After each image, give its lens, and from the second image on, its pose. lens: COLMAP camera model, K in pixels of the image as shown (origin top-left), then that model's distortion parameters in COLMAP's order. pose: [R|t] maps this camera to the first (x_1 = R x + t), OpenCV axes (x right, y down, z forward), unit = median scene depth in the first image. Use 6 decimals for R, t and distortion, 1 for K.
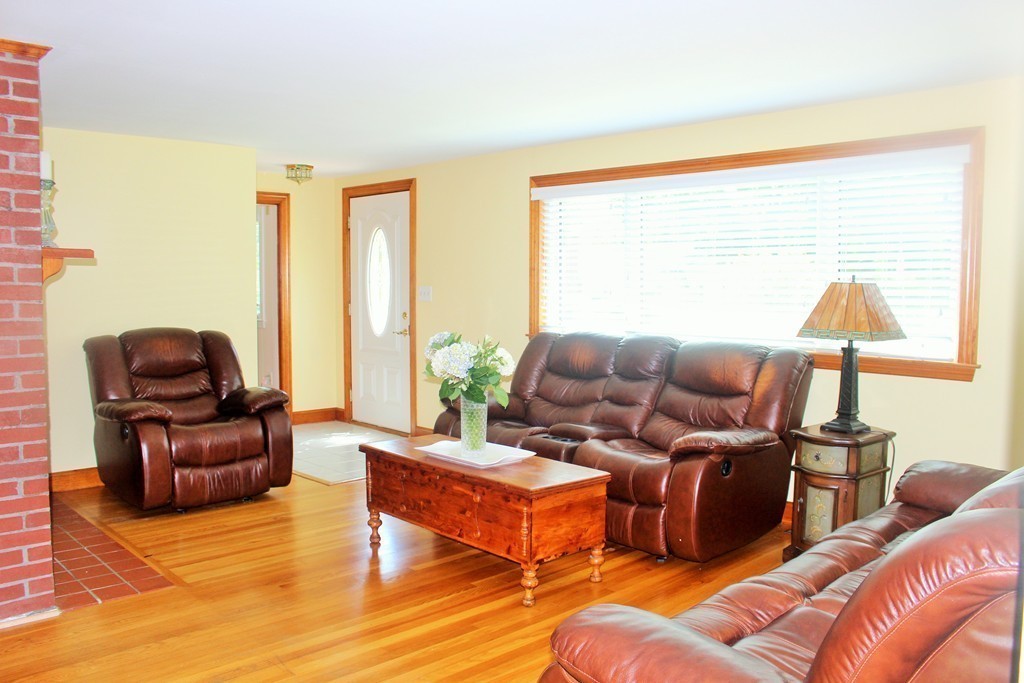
lens RADIAL K [[841.7, 0, 512.0], [0, 841.7, 341.5], [0, 0, 1]] dist [-0.079643, 0.008719]
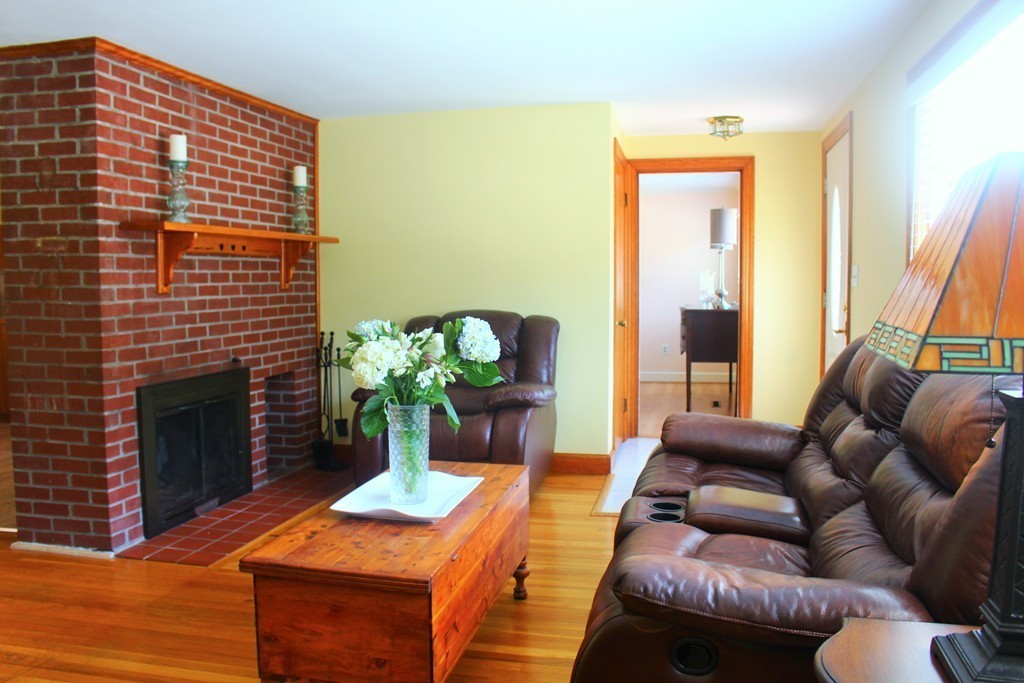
lens RADIAL K [[841.7, 0, 512.0], [0, 841.7, 341.5], [0, 0, 1]] dist [-0.079643, 0.008719]
pose [[0.550348, 0.048613, -0.833519, 0.668952], [-0.053125, 0.998320, 0.023148, -0.009042], [0.833244, 0.031541, 0.552005, 0.869189]]
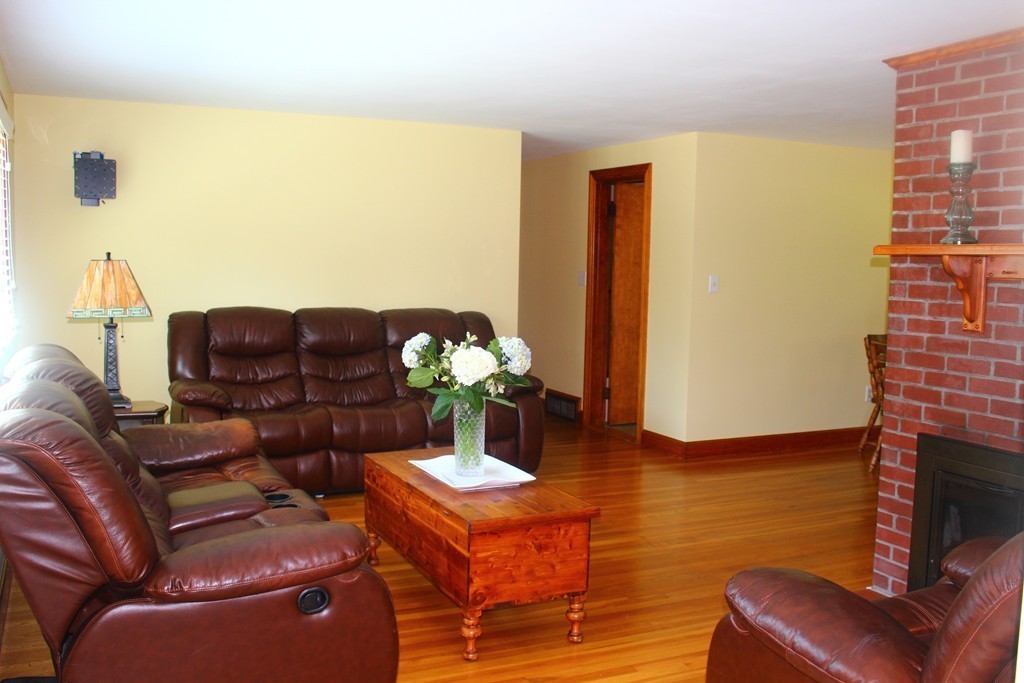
lens RADIAL K [[841.7, 0, 512.0], [0, 841.7, 341.5], [0, 0, 1]] dist [-0.079643, 0.008719]
pose [[-0.962443, -0.053016, 0.266255, -0.414597], [-0.008050, 0.985889, 0.167208, -0.174365], [-0.271363, 0.158784, -0.949289, 2.219810]]
